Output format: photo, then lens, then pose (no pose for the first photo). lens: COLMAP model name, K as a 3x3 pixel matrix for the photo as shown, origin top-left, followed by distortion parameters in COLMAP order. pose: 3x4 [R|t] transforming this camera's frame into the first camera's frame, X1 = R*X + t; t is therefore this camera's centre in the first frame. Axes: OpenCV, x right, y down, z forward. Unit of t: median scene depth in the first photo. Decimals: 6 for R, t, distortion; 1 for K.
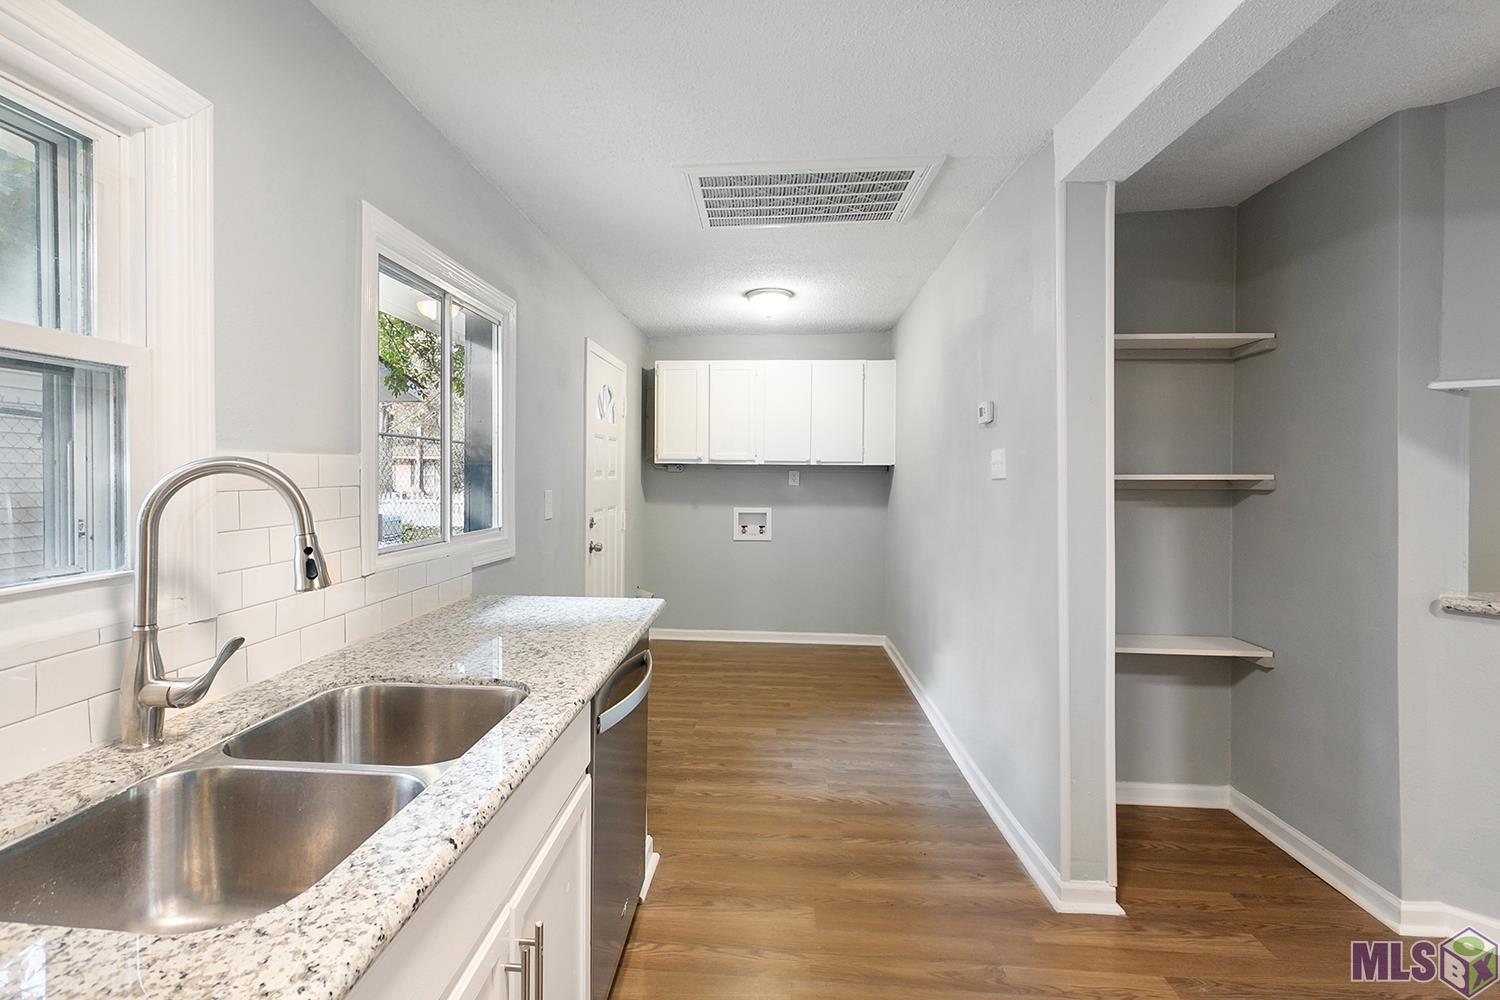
lens RADIAL K [[667.5, 0, 746.2], [0, 667.5, 483.1], [0, 0, 1]] dist [0.001059, 0.000062]
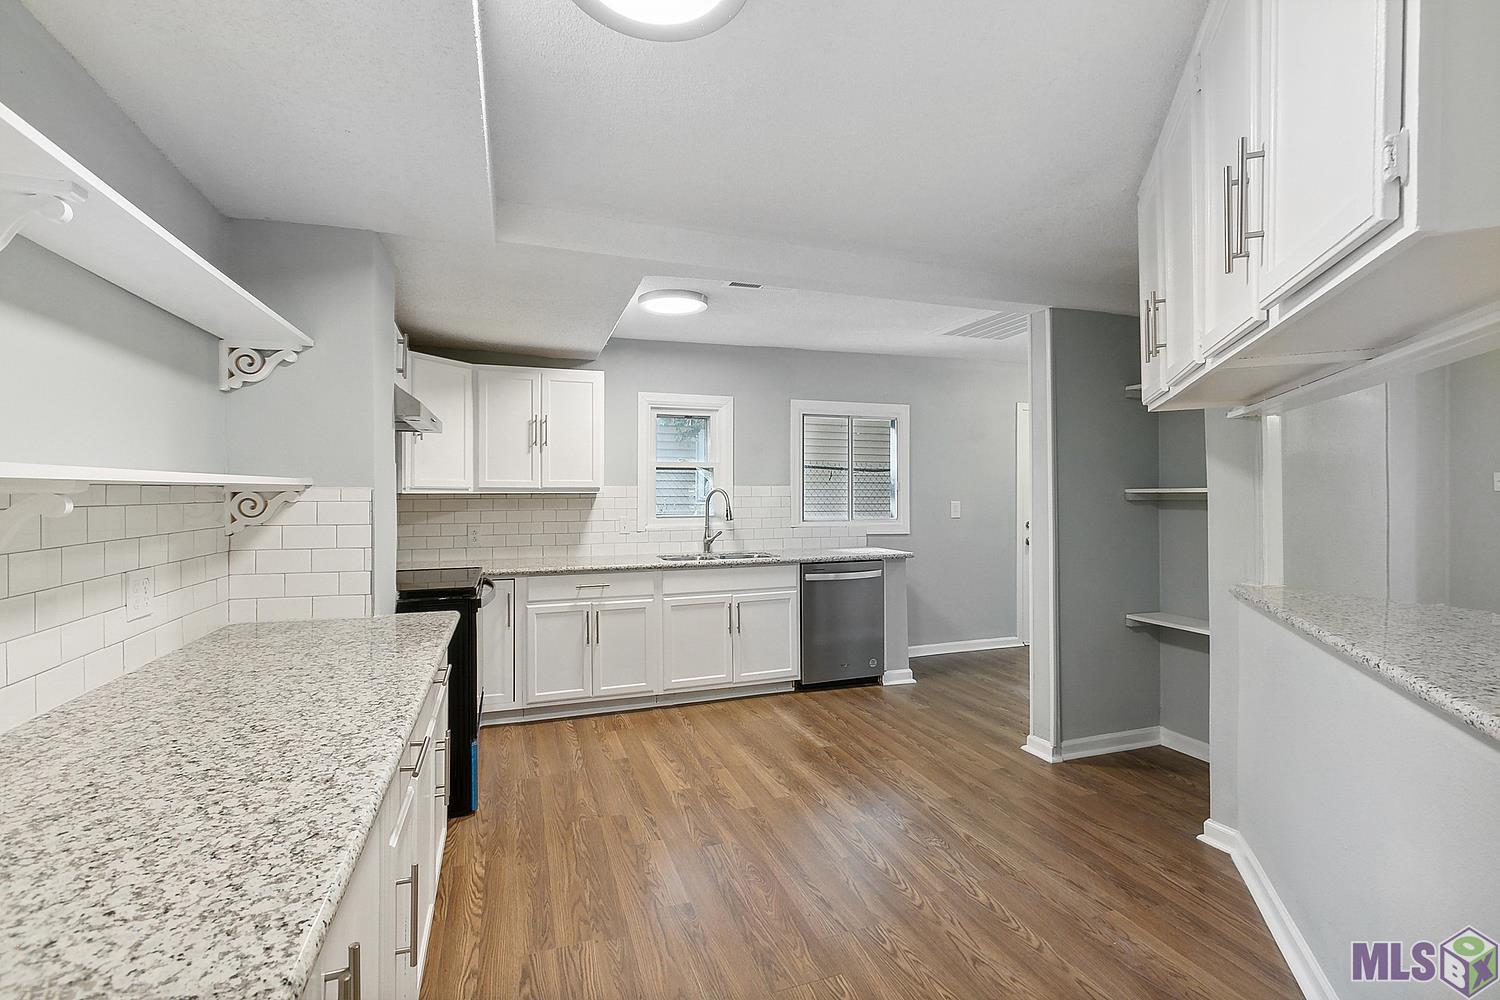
lens RADIAL K [[667.5, 0, 746.2], [0, 667.5, 483.1], [0, 0, 1]] dist [0.001059, 0.000062]
pose [[0.412855, -0.016472, -0.910648, 1.851414], [0.005035, 0.999862, -0.015803, -0.009413], [0.910783, 0.001939, 0.412881, -0.361390]]
